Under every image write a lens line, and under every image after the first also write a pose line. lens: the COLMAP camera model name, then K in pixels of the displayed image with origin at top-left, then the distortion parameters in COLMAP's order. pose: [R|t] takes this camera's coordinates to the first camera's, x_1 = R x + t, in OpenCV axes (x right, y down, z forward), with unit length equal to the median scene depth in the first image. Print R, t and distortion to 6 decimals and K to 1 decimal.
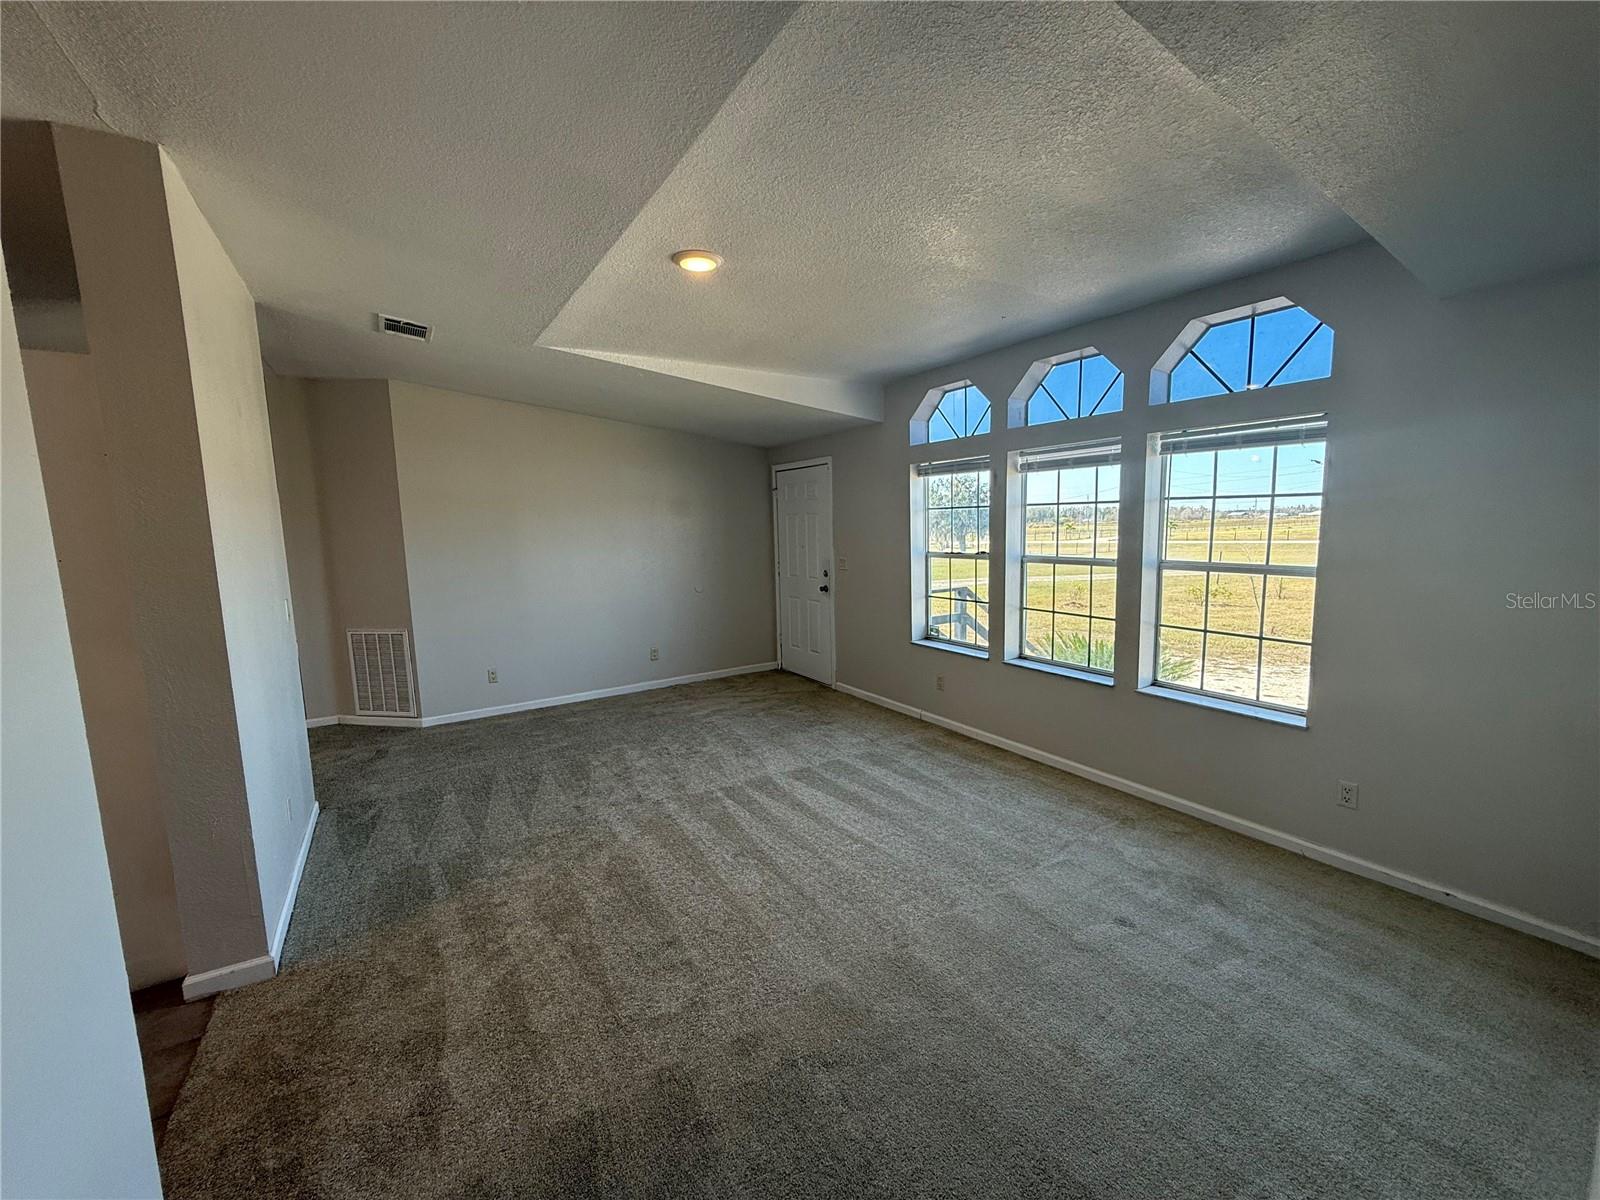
lens RADIAL K [[637.2, 0, 807.7], [0, 637.2, 605.2], [0, 0, 1]] dist [0.003814, -0.001058]
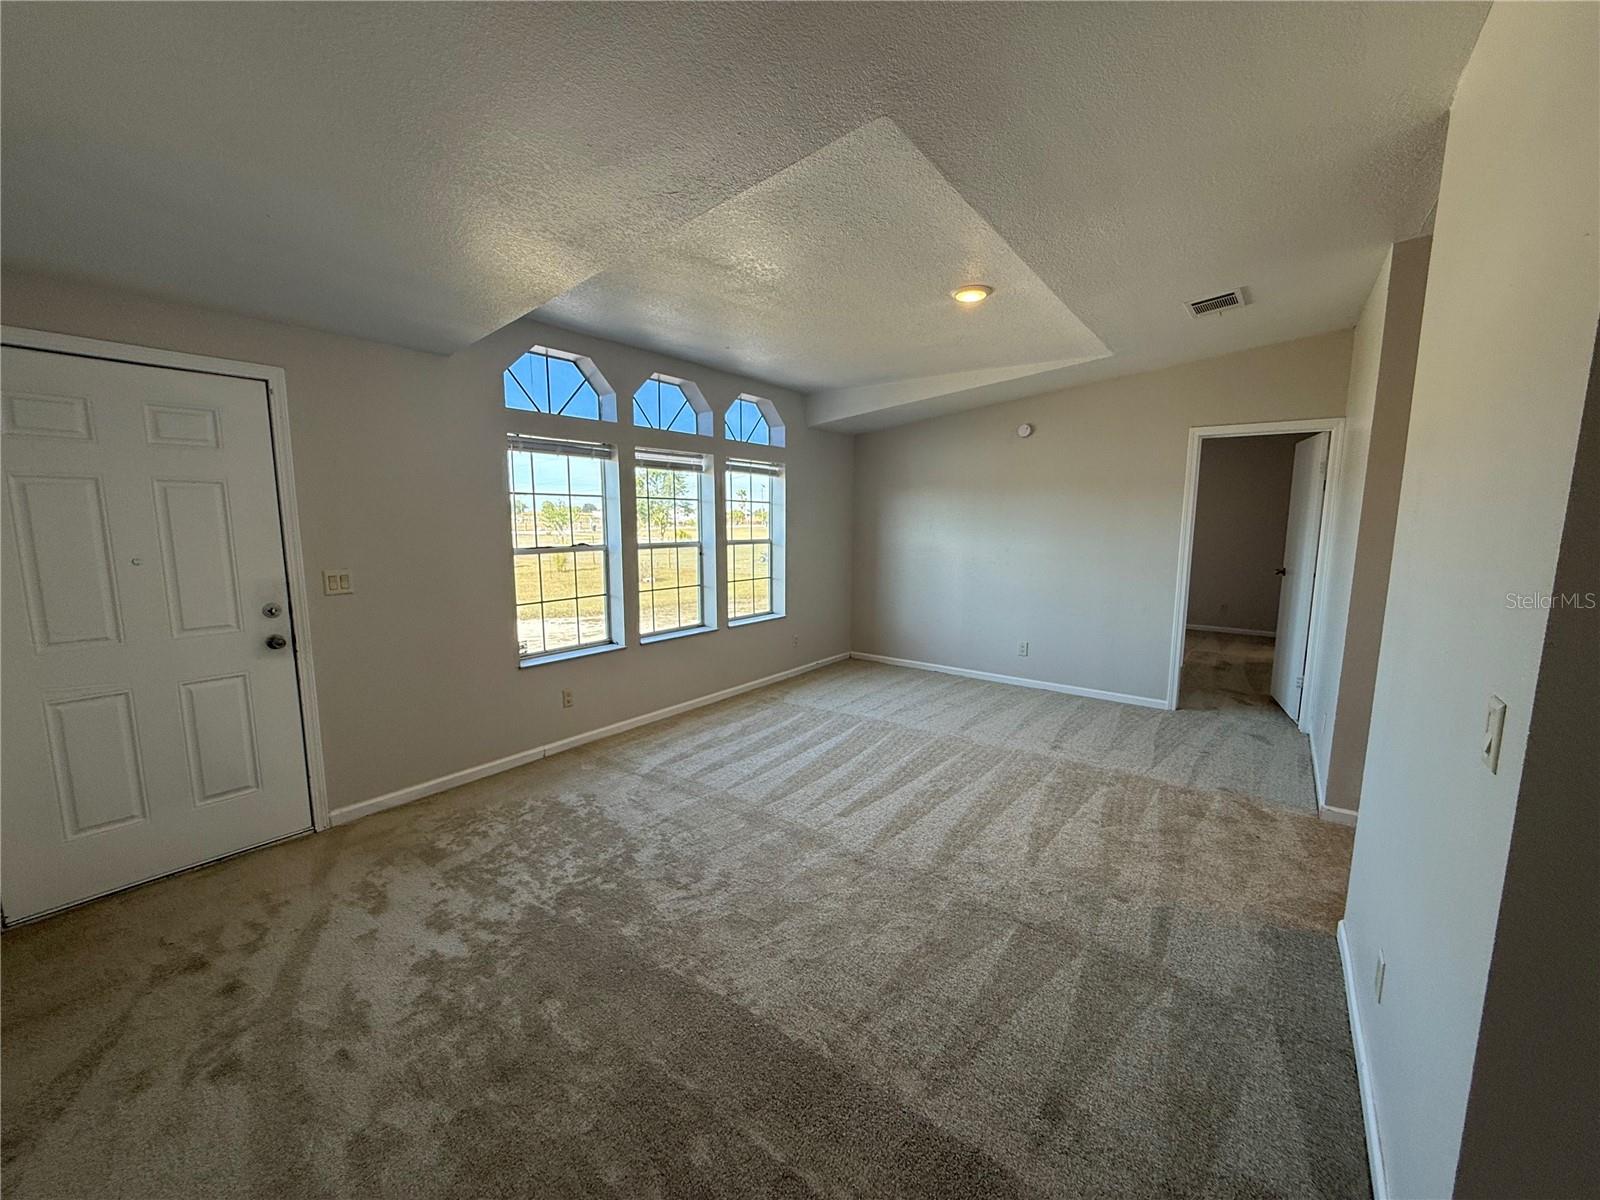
lens RADIAL K [[637.2, 0, 798.1], [0, 637.2, 594.6], [0, 0, 1]] dist [0.003814, -0.001058]
pose [[-0.341863, -0.102733, 0.934118, -0.717648], [0.117044, 0.981612, 0.150791, -0.113284], [-0.932433, 0.160883, -0.323553, 1.014297]]
